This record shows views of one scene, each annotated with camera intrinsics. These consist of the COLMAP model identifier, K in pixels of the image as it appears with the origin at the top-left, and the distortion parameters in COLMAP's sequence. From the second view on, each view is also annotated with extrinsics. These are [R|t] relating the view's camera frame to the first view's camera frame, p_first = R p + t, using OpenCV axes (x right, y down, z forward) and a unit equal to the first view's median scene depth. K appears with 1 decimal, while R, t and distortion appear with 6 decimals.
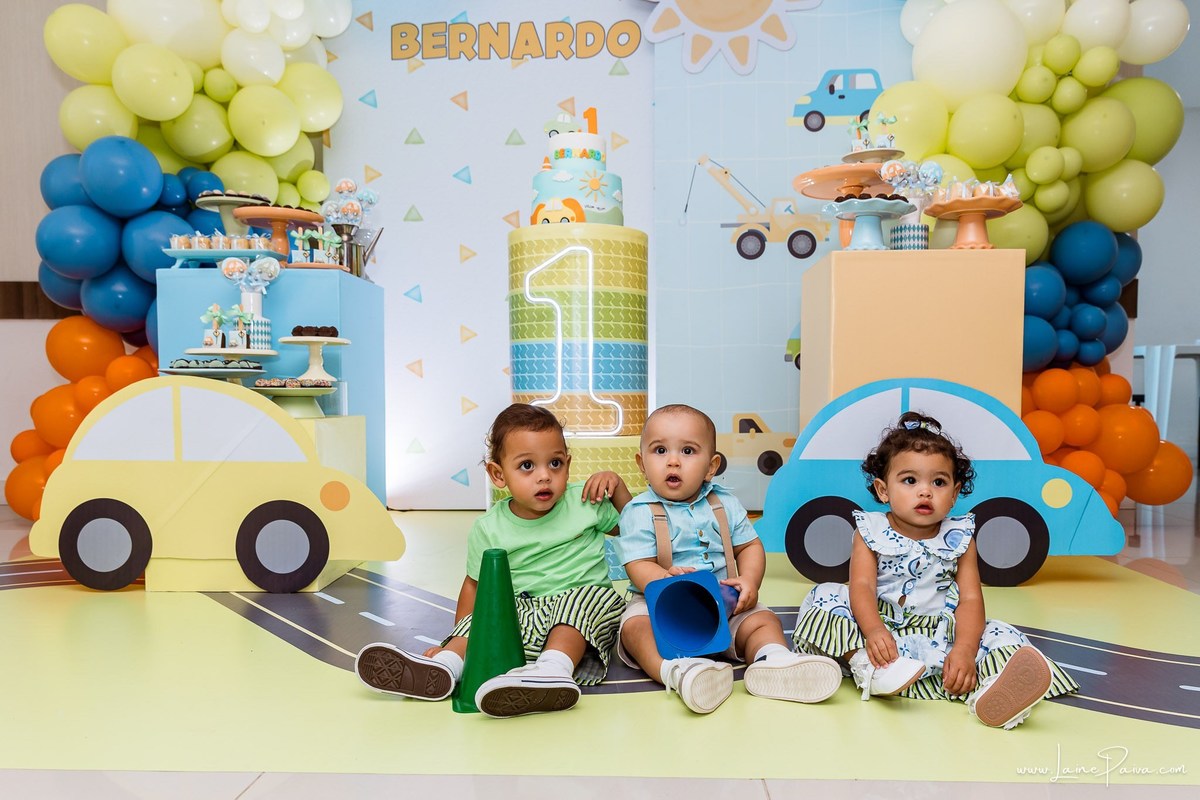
lens RADIAL K [[895.1, 0, 625.8], [0, 895.1, 448.8], [0, 0, 1]] dist [0.007852, 0.000168]
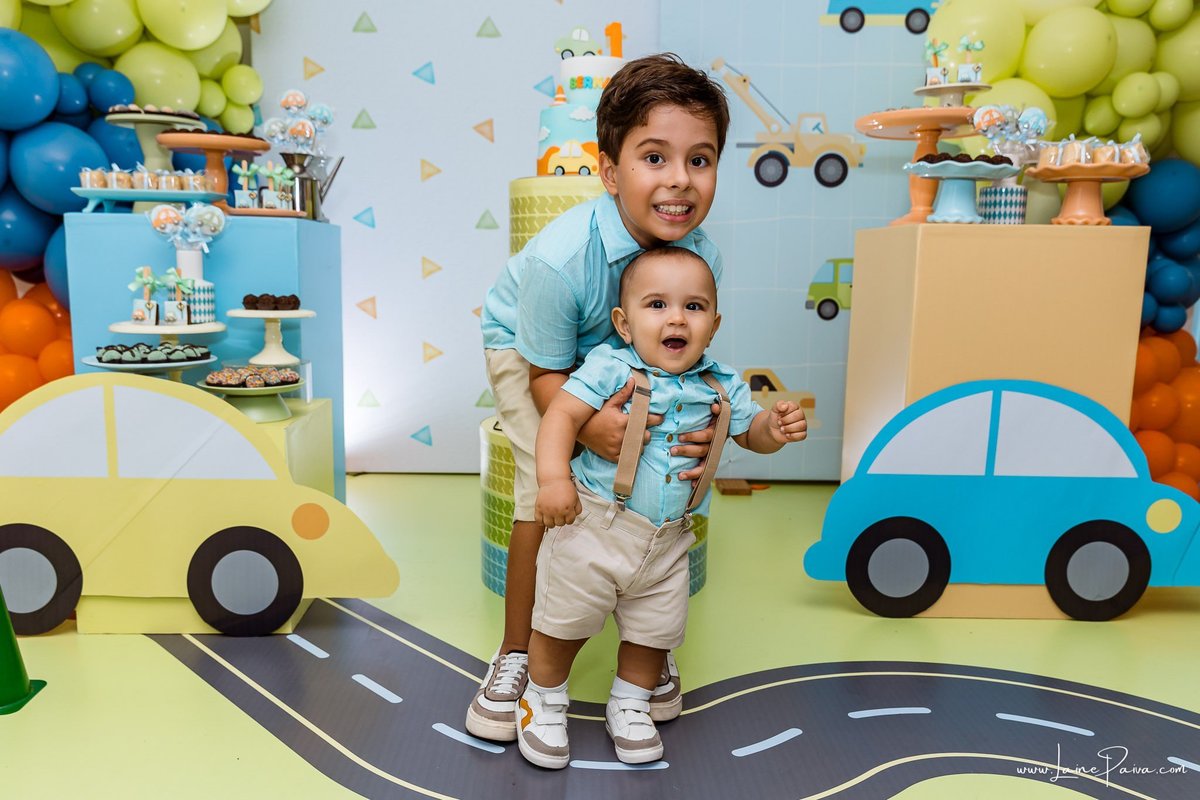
lens RADIAL K [[974.6, 0, 596.6], [0, 974.6, 423.8], [0, 0, 1]] dist [0.007387, -0.001900]
pose [[0.998696, 0.007993, 0.050416, -0.084962], [-0.013088, 0.994745, 0.101548, -0.099347], [-0.049339, -0.102075, 0.993552, 0.087278]]
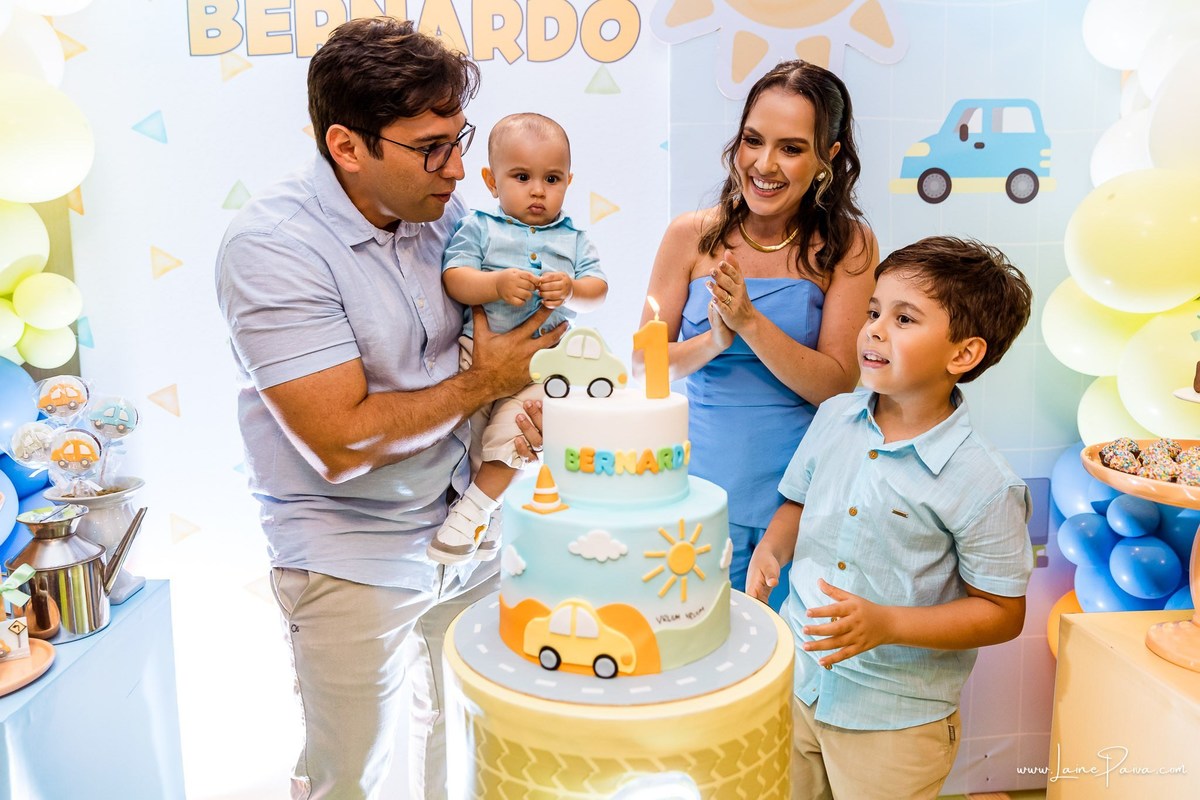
lens RADIAL K [[836.0, 0, 605.3], [0, 836.0, 395.5], [0, 0, 1]] dist [-0.008765, 0.006378]
pose [[0.993345, -0.021611, 0.113135, -0.089182], [0.012687, 0.996793, 0.079015, -0.333950], [-0.114480, -0.077054, 0.990433, 0.567986]]
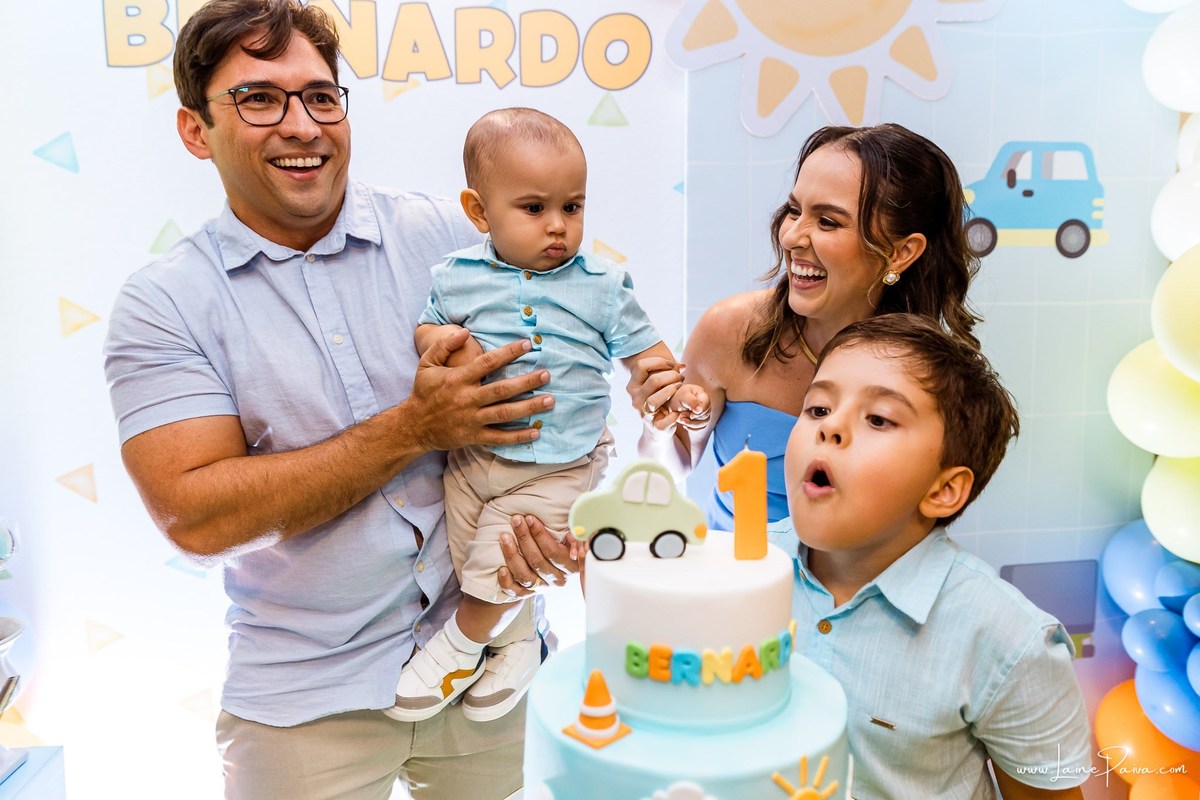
lens RADIAL K [[820.8, 0, 627.9], [0, 820.8, 421.1], [0, 0, 1]] dist [0.005658, 0.002239]
pose [[0.982929, -0.022452, 0.182608, -0.105470], [0.008527, 0.997019, 0.076688, -0.362132], [-0.183786, -0.073822, 0.980190, 0.674832]]
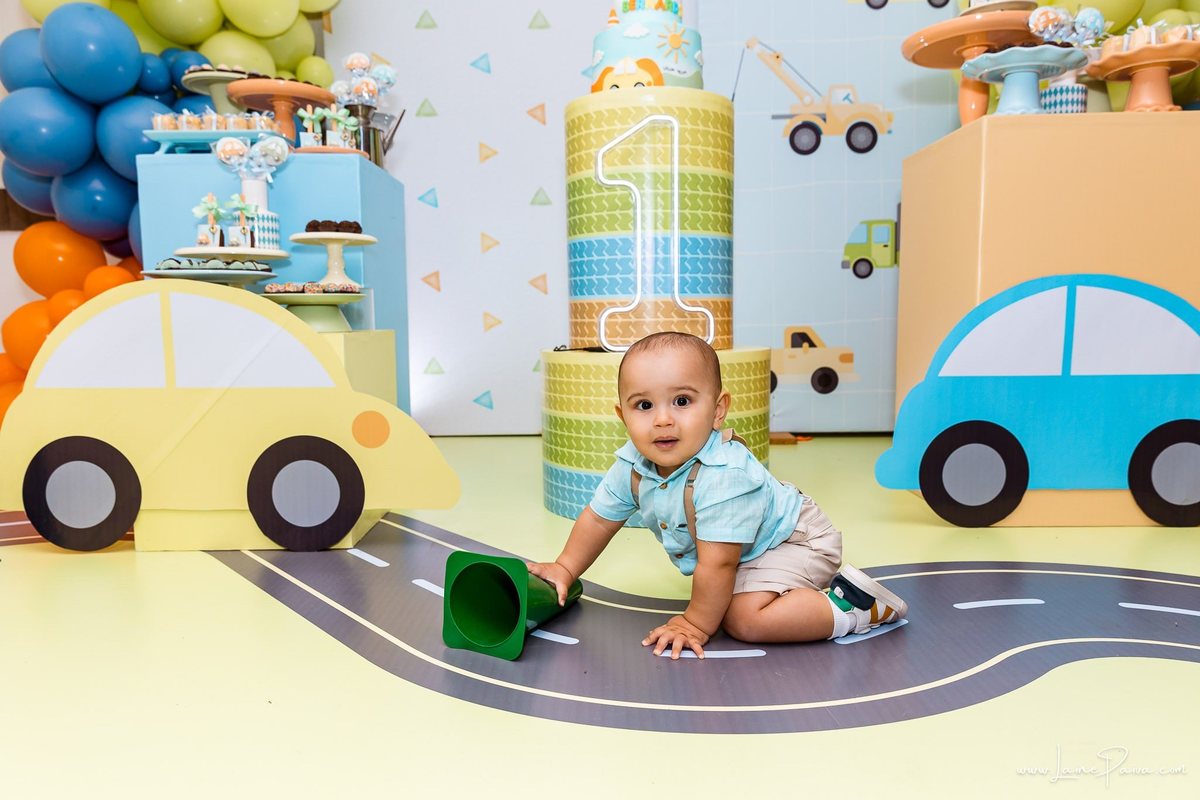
lens RADIAL K [[820.8, 0, 605.0], [0, 820.8, 403.6], [0, 0, 1]] dist [0.005658, 0.002239]
pose [[0.999717, -0.012944, 0.019978, -0.100621], [0.012070, 0.998990, 0.043276, 0.000679], [-0.020518, -0.043023, 0.998863, 0.205500]]
